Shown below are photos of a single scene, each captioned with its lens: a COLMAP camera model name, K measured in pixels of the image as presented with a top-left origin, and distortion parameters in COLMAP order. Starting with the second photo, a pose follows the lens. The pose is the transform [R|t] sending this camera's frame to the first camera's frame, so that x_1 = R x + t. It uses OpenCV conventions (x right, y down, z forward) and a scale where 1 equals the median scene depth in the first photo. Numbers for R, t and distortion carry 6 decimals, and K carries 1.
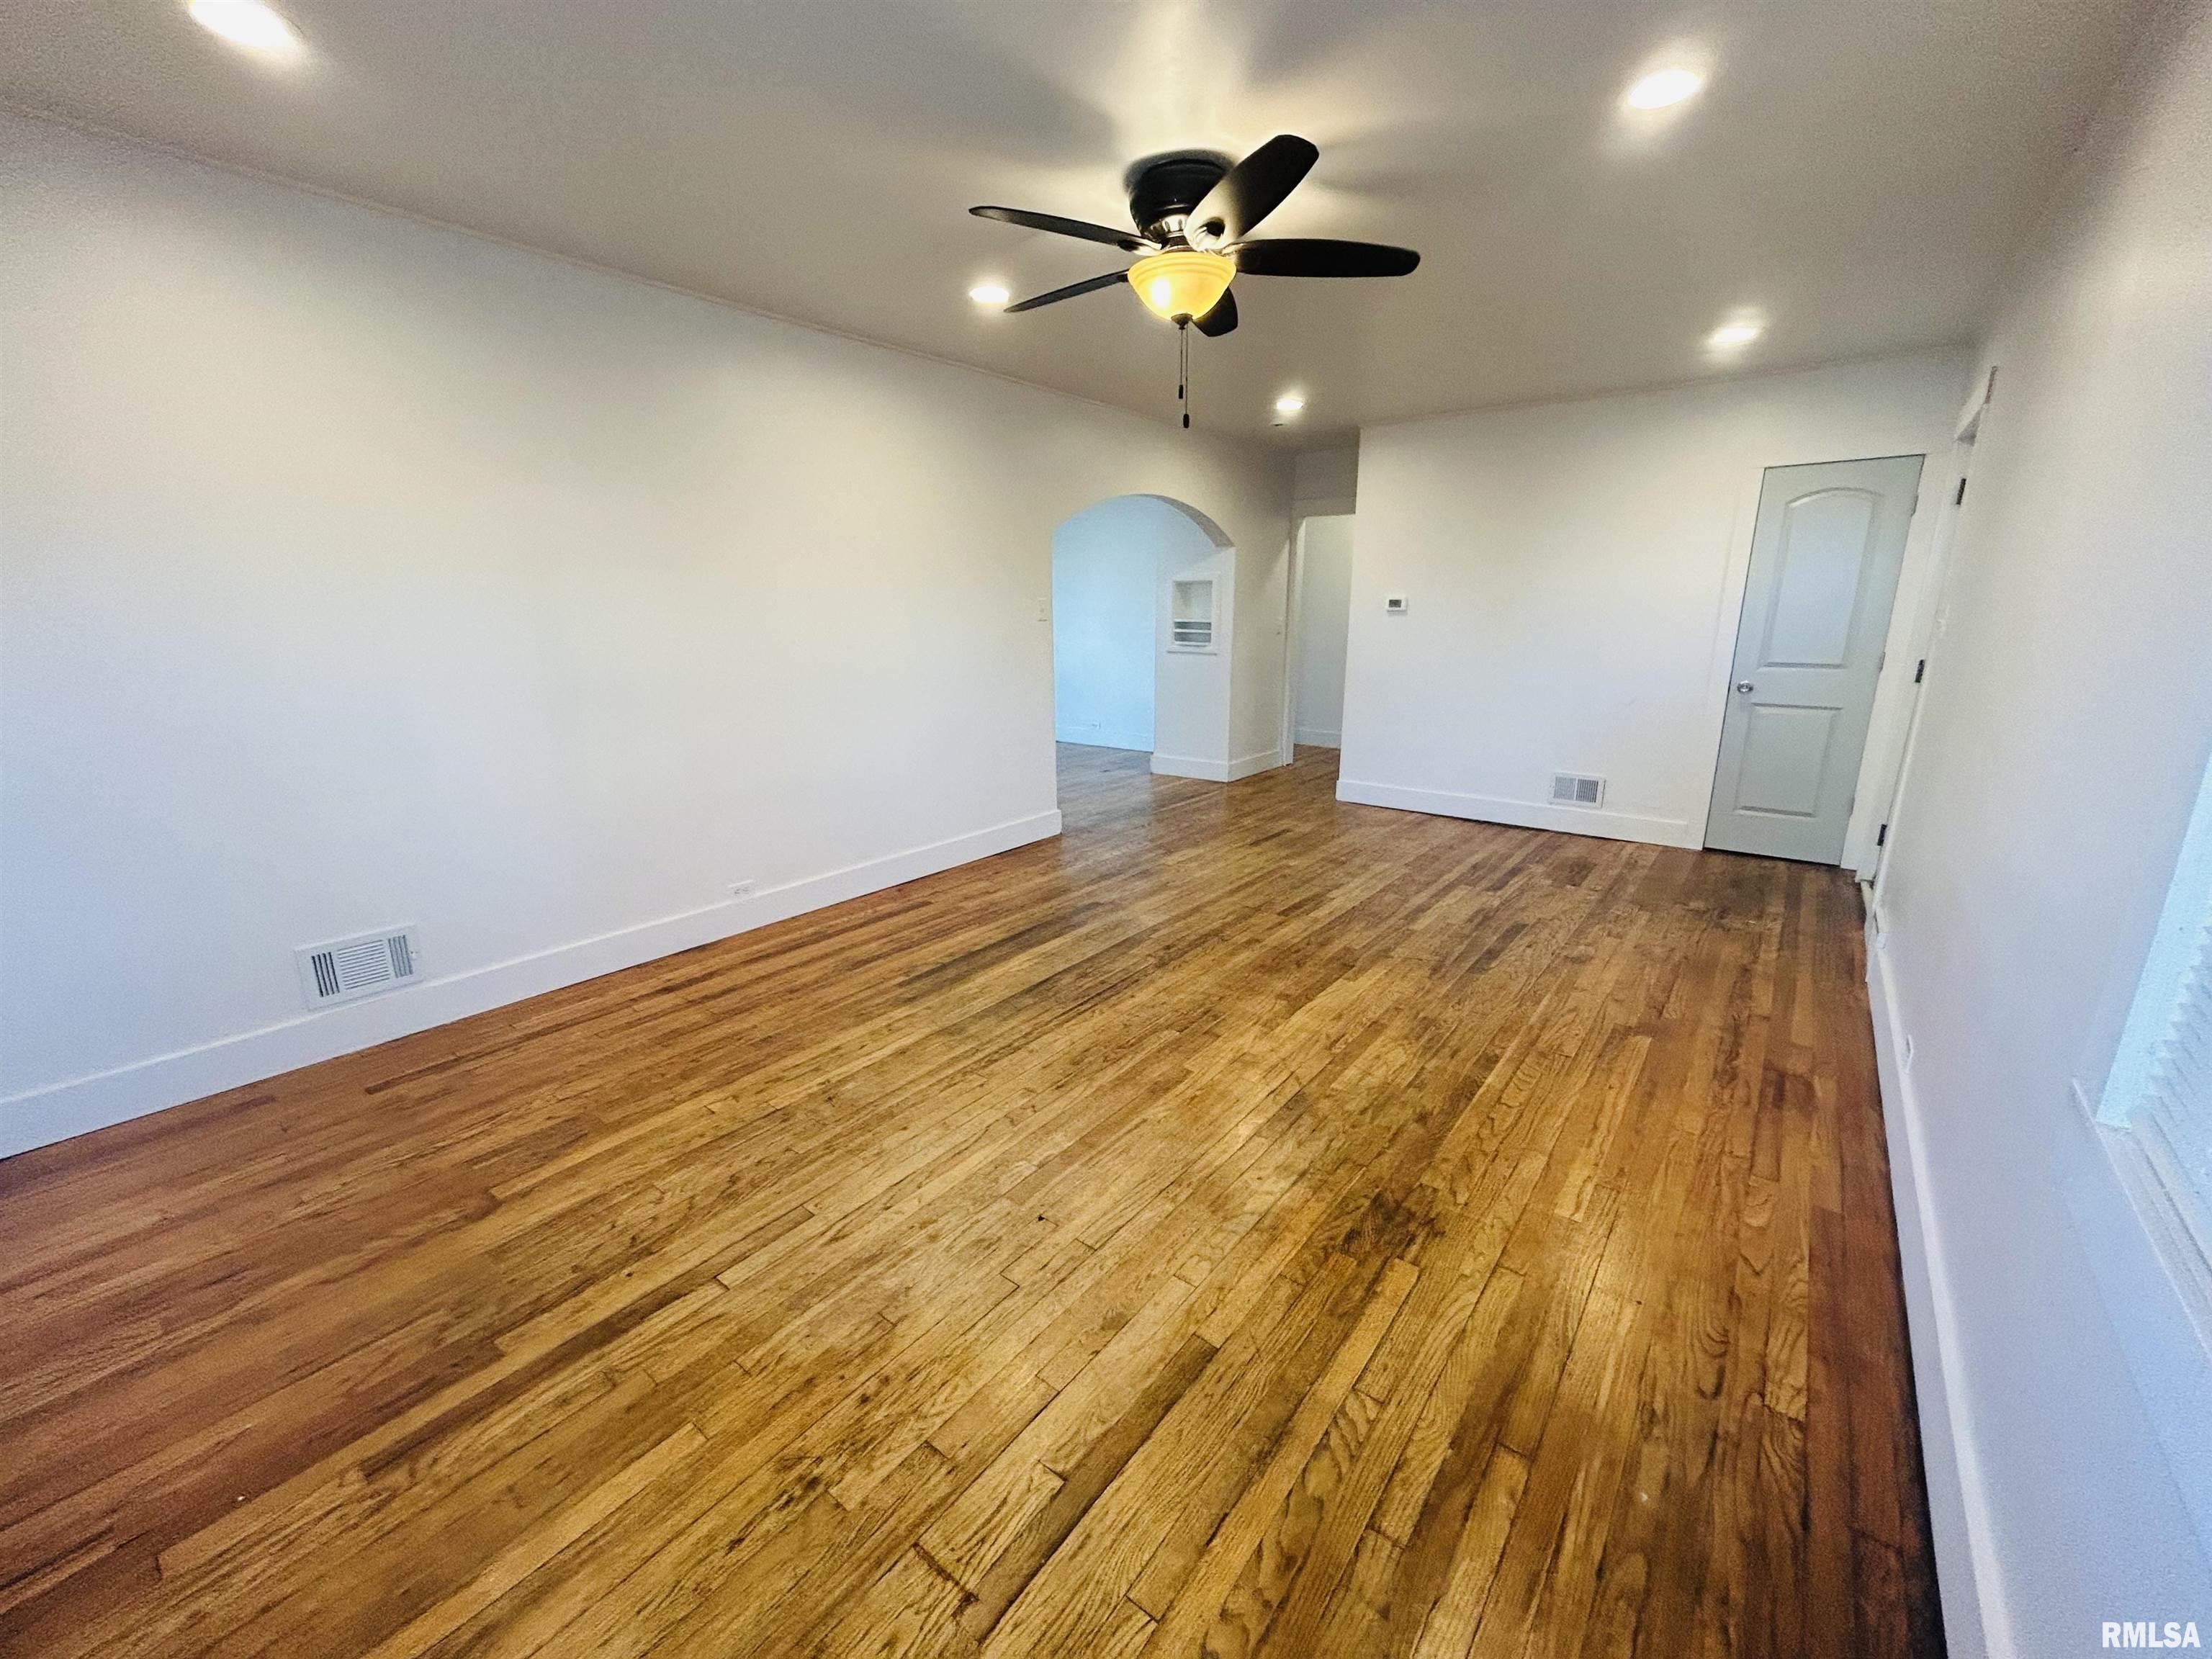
lens RADIAL K [[892.0, 0, 1103.5], [0, 892.0, 825.7], [0, 0, 1]] dist [-0.001090, 0.000387]
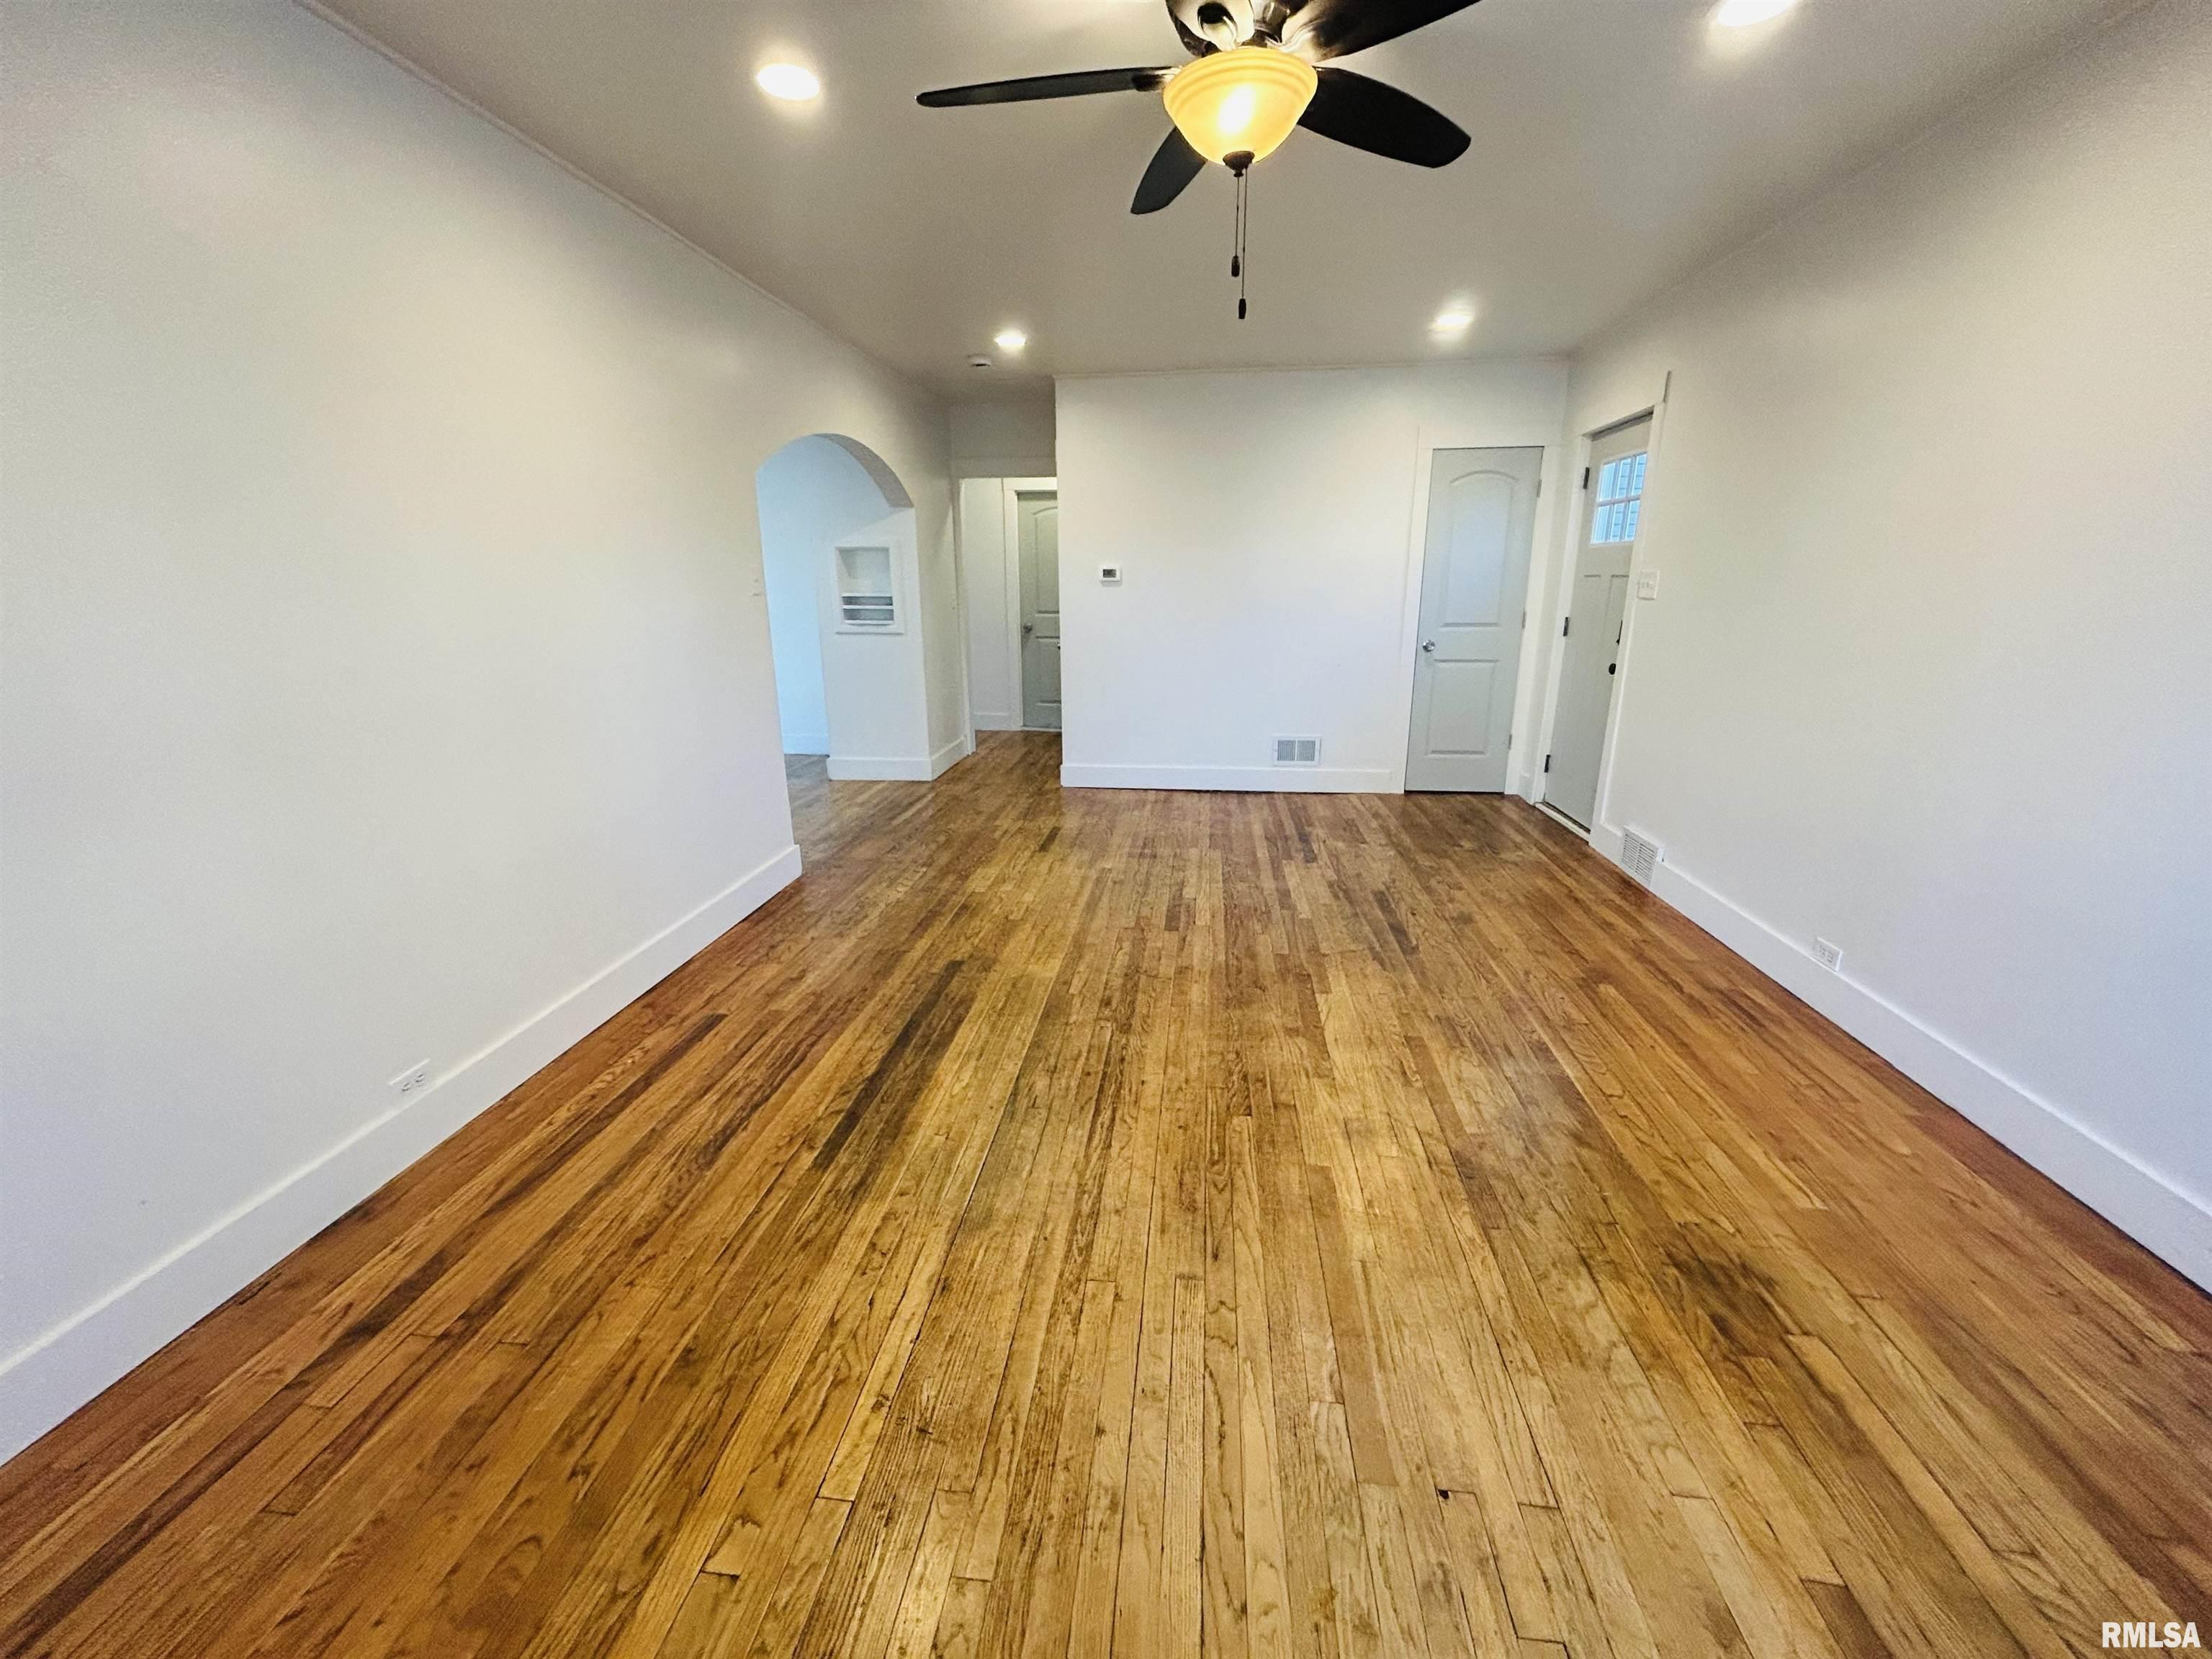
lens RADIAL K [[892.0, 0, 1103.5], [0, 892.0, 825.7], [0, 0, 1]] dist [-0.001090, 0.000387]
pose [[0.854446, -0.142608, 0.499585, -0.304587], [0.130162, 0.989682, 0.059890, -0.067716], [-0.502971, 0.013854, 0.864192, 0.308562]]
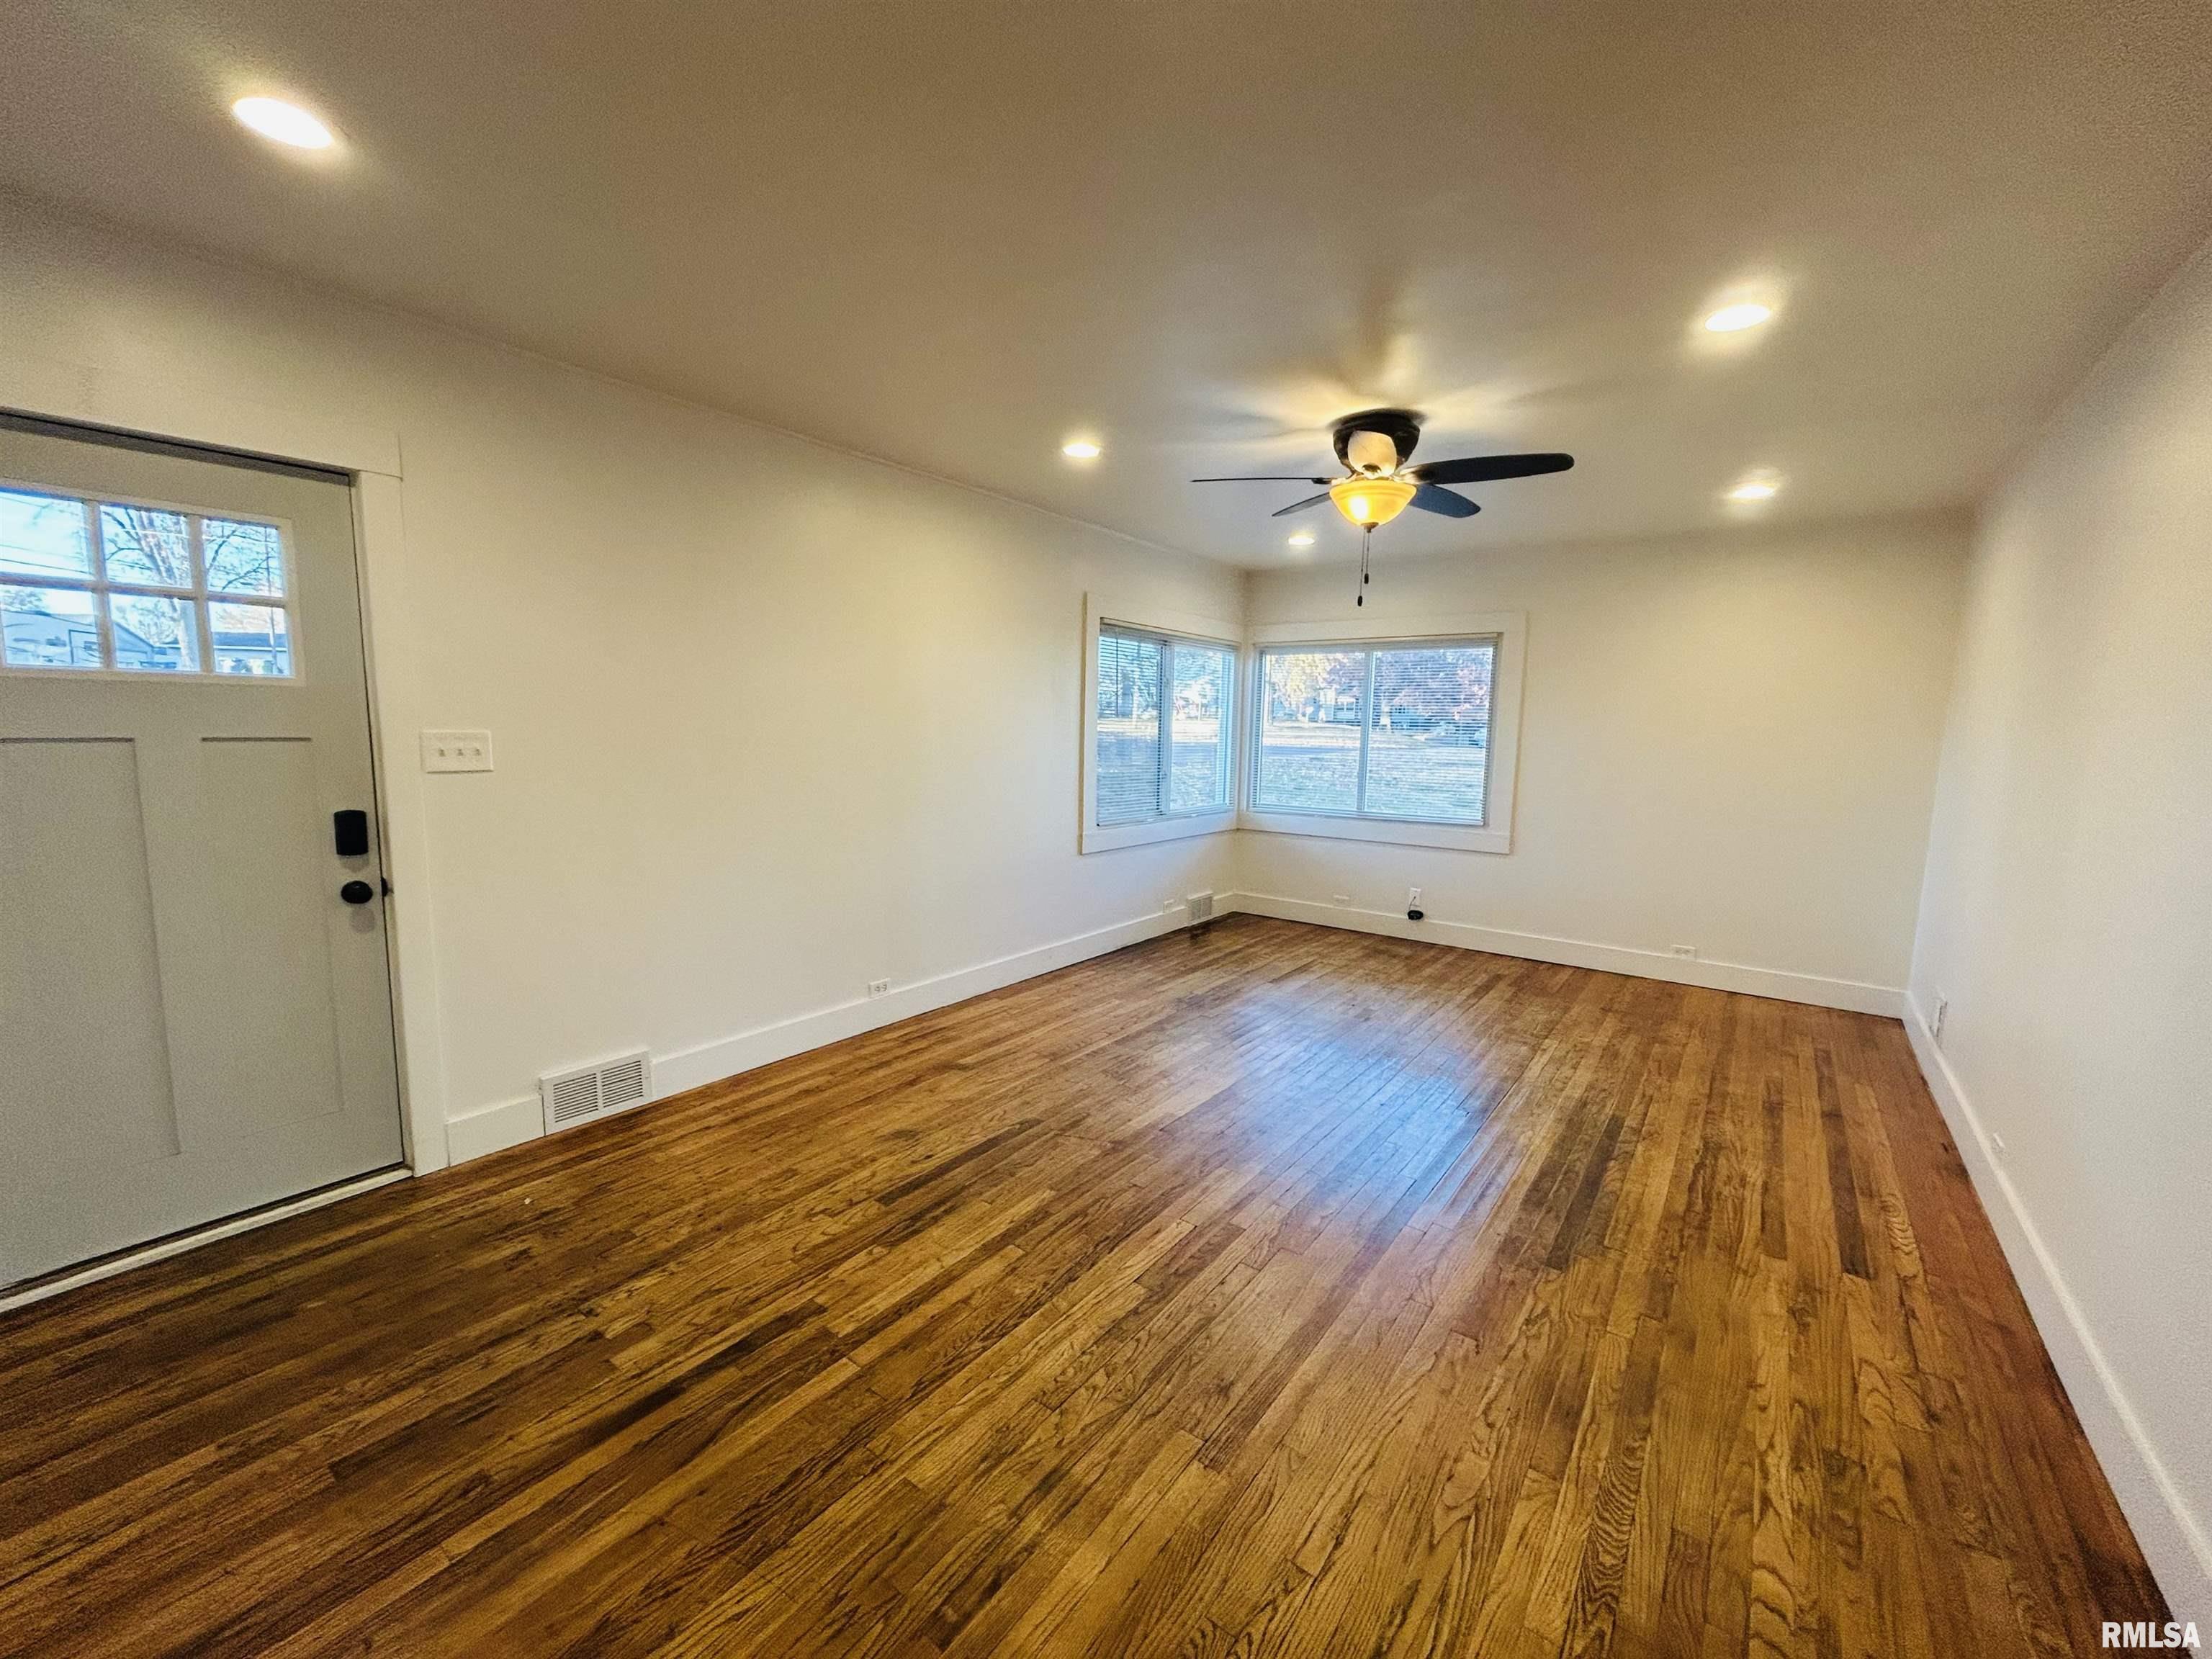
lens RADIAL K [[892.0, 0, 1103.5], [0, 892.0, 825.7], [0, 0, 1]] dist [-0.001090, 0.000387]
pose [[-0.999624, -0.016029, -0.022248, 0.342229], [-0.022900, 0.934285, 0.355791, -0.425267], [0.015083, 0.356167, -0.934301, 1.634273]]
